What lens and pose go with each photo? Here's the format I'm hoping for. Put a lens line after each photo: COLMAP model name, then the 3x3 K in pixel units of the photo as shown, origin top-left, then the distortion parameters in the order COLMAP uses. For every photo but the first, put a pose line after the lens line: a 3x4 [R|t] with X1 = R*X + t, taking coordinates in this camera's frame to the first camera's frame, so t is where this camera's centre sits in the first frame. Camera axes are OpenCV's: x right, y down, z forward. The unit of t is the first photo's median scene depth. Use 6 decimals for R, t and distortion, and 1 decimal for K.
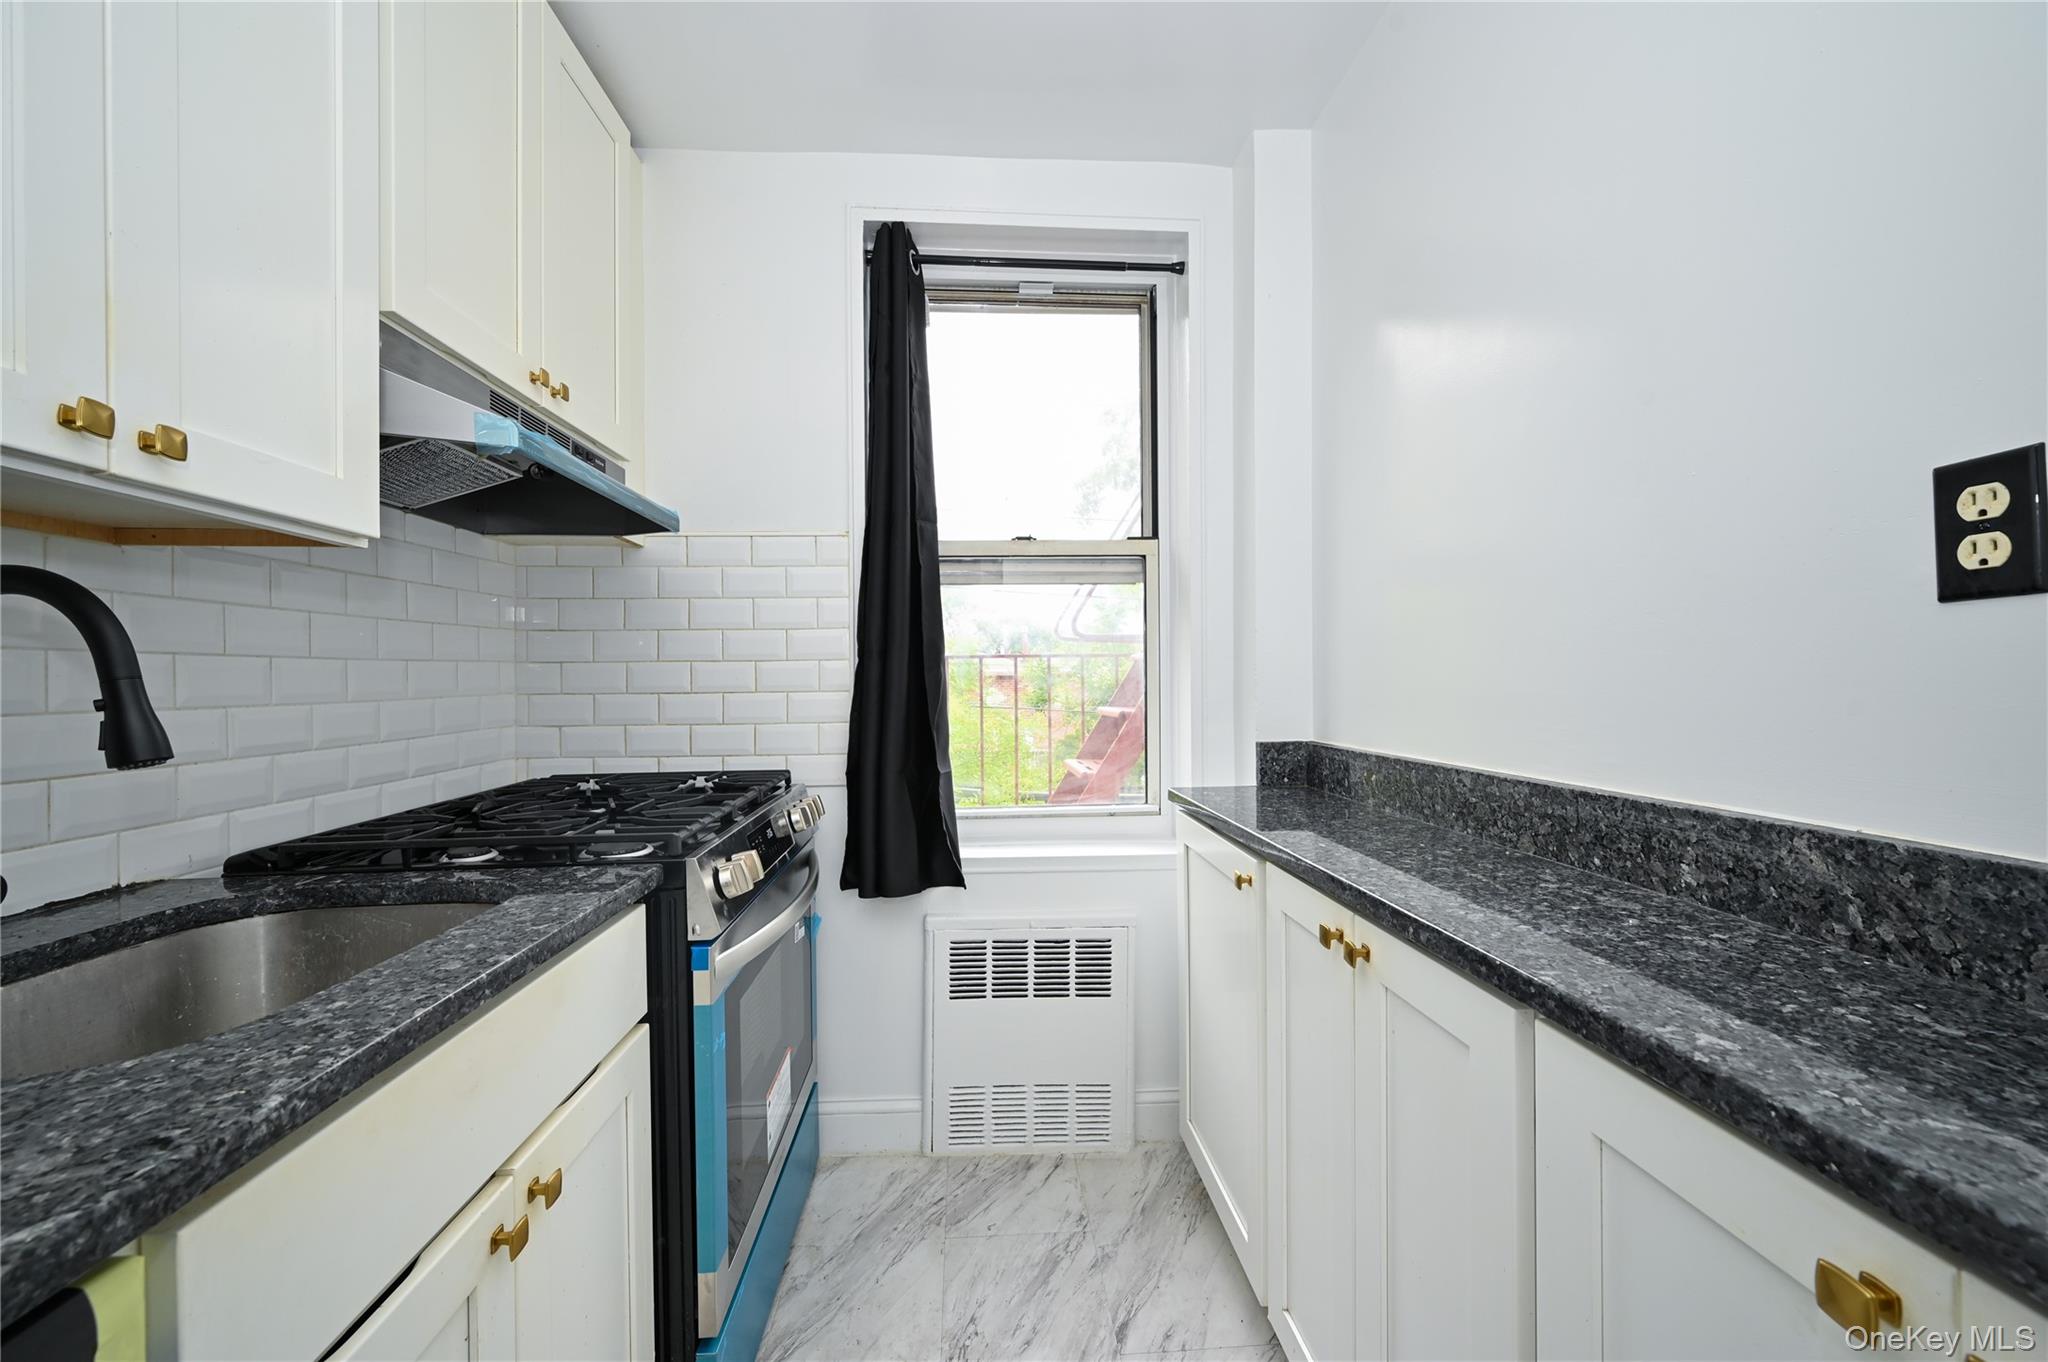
lens RADIAL K [[797.7, 0, 1022.3], [0, 797.7, 679.8], [0, 0, 1]] dist [-0.000064, -0.000219]
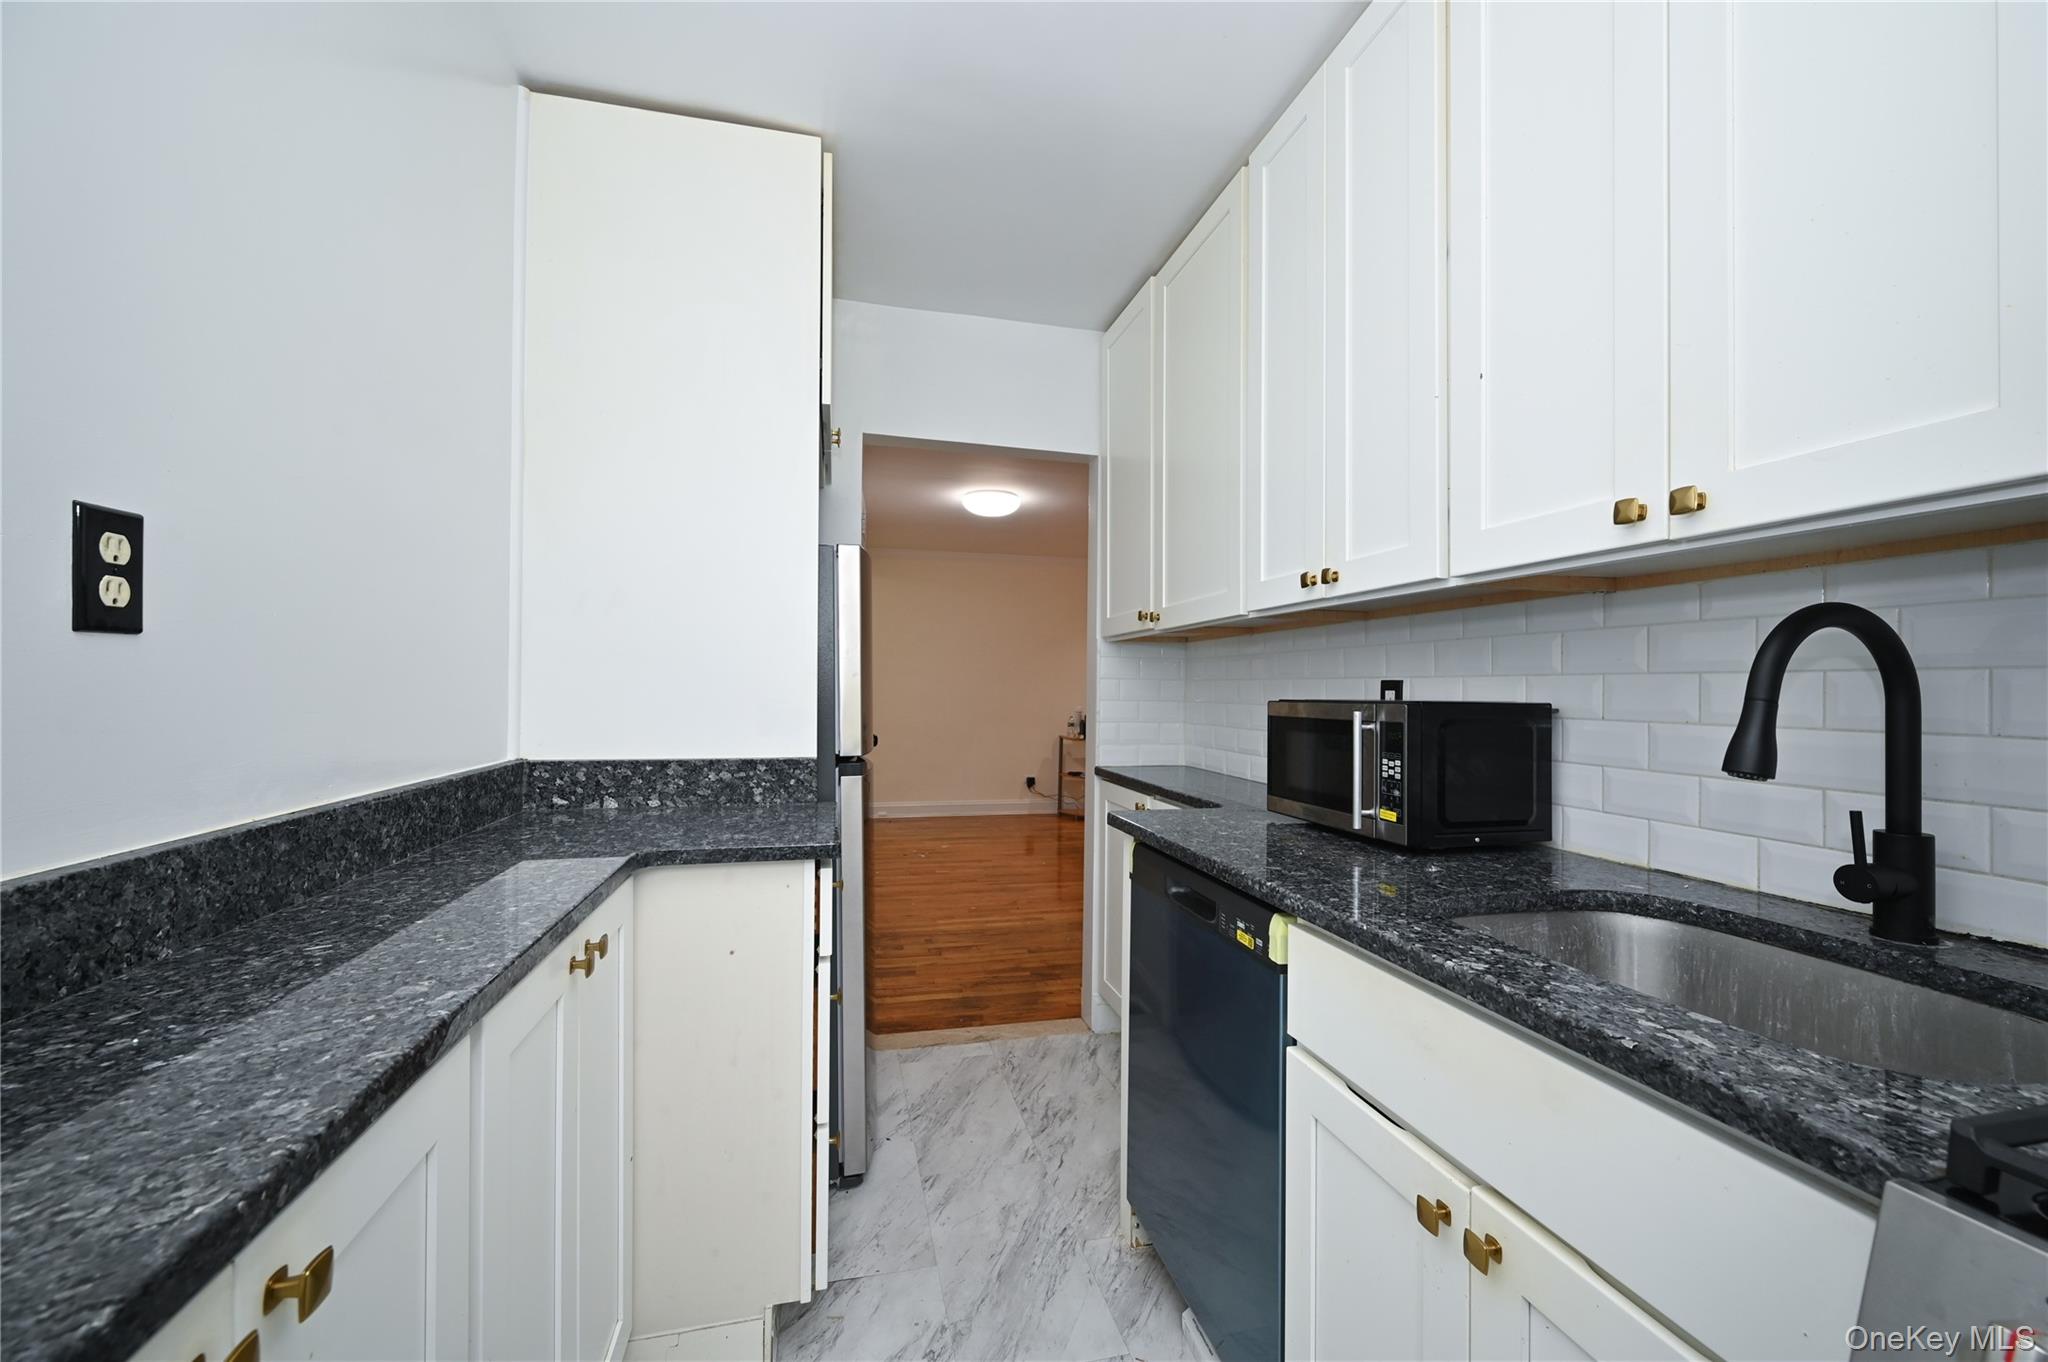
lens RADIAL K [[797.7, 0, 1022.9], [0, 797.7, 687.5], [0, 0, 1]] dist [-0.000064, -0.000219]
pose [[-0.985637, 0.000112, -0.168878, 0.041165], [0.000375, 0.999999, -0.001530, -0.007763], [0.168877, -0.001572, -0.985636, 0.845408]]
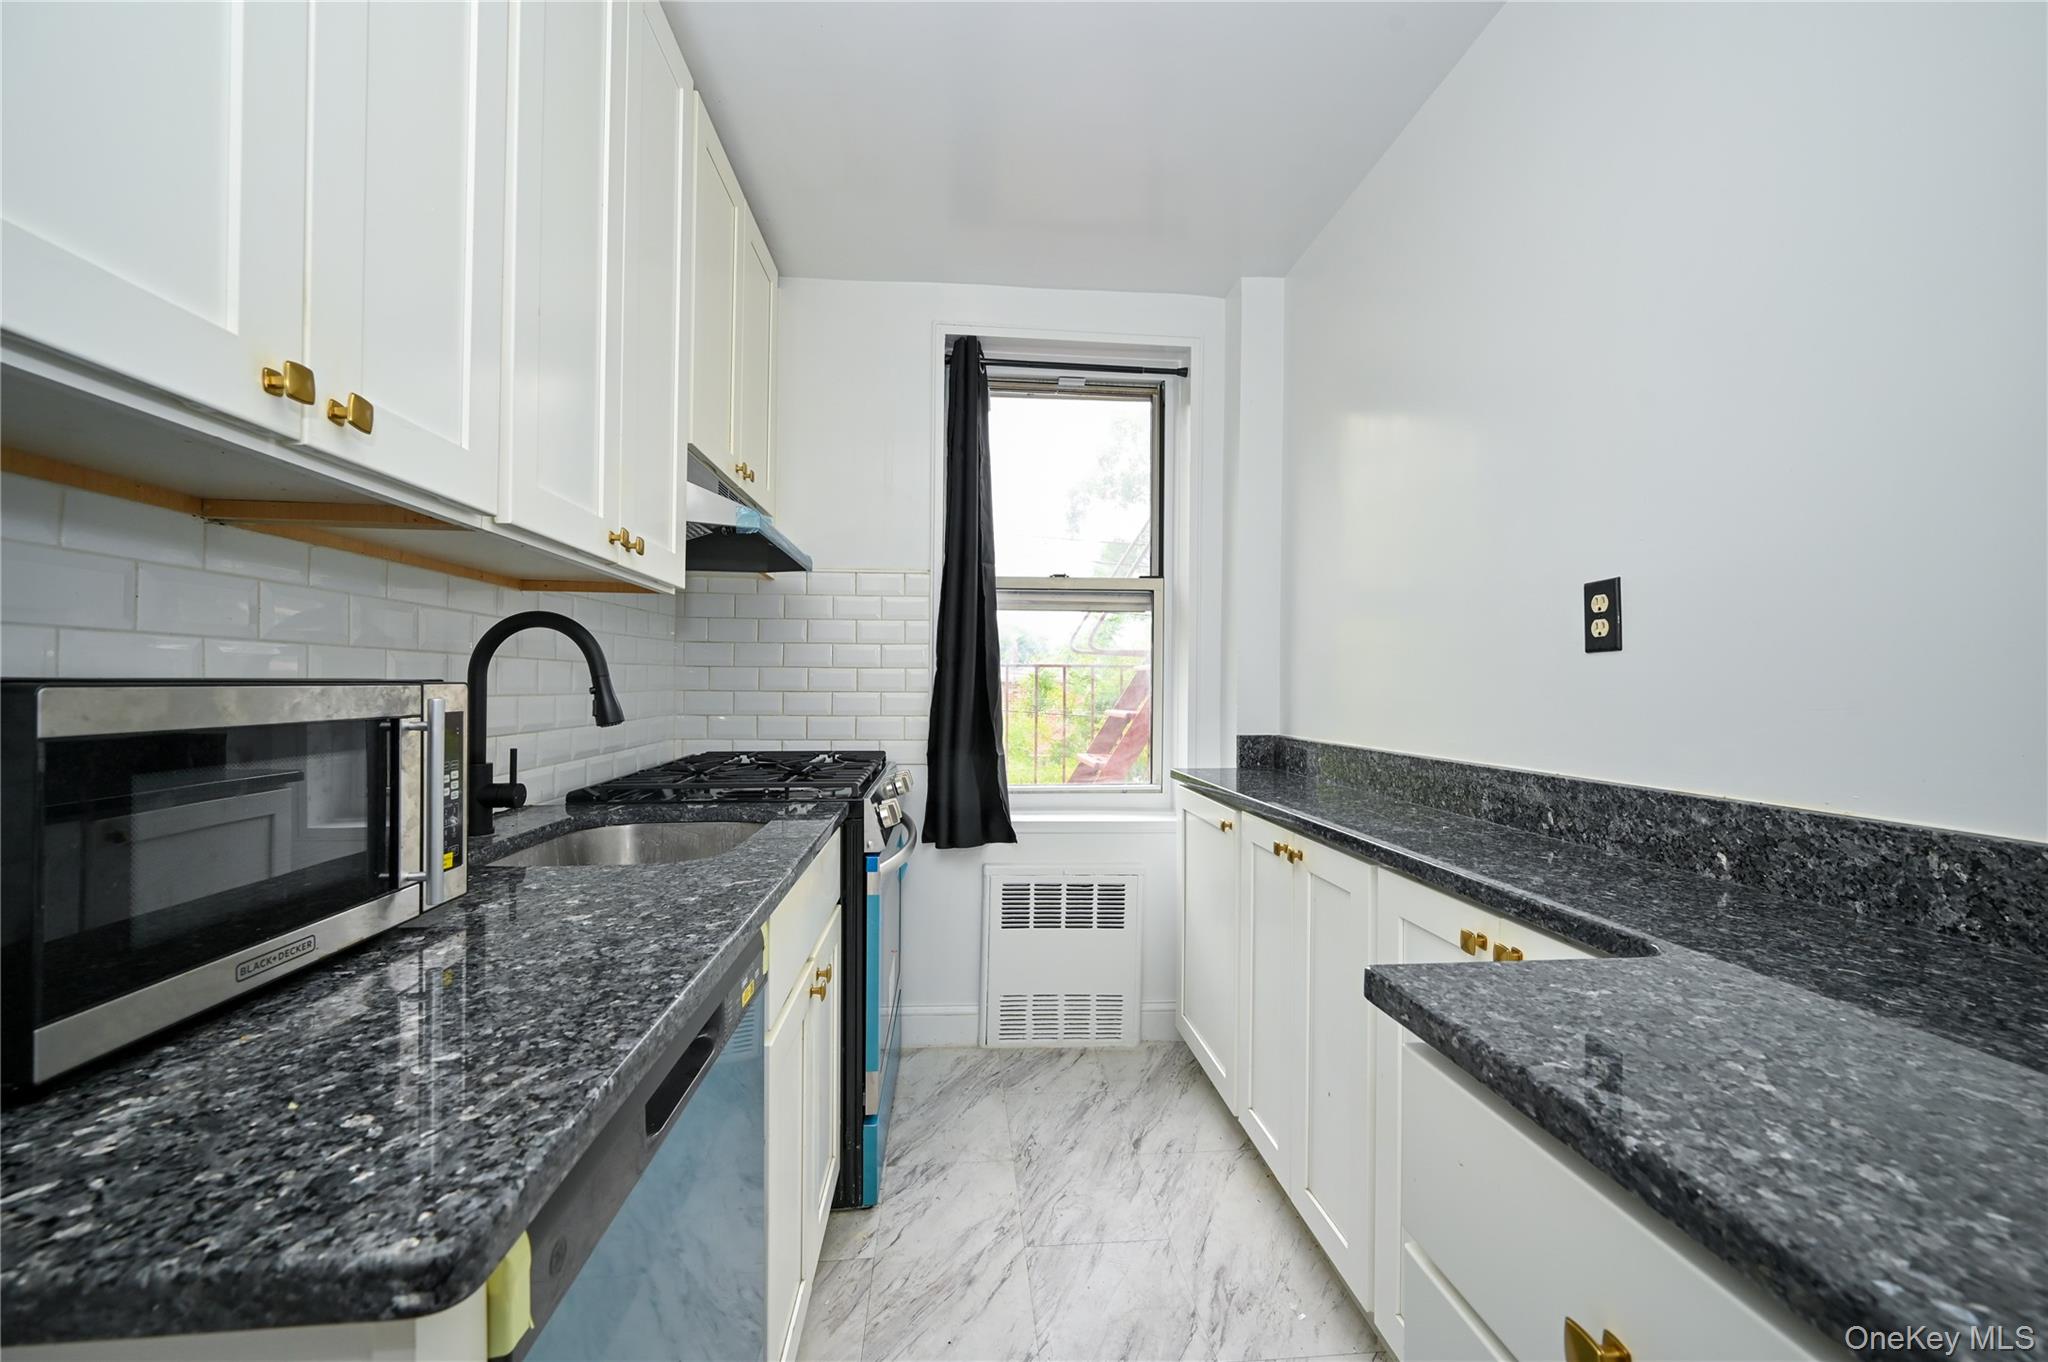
lens RADIAL K [[797.7, 0, 1025.3], [0, 797.7, 680.0], [0, 0, 1]] dist [-0.000064, -0.000219]
pose [[0.999616, 0.016489, 0.022257, -0.096453], [-0.016321, 0.999837, -0.007685, 0.002361], [-0.022380, 0.007319, 0.999723, -0.343844]]
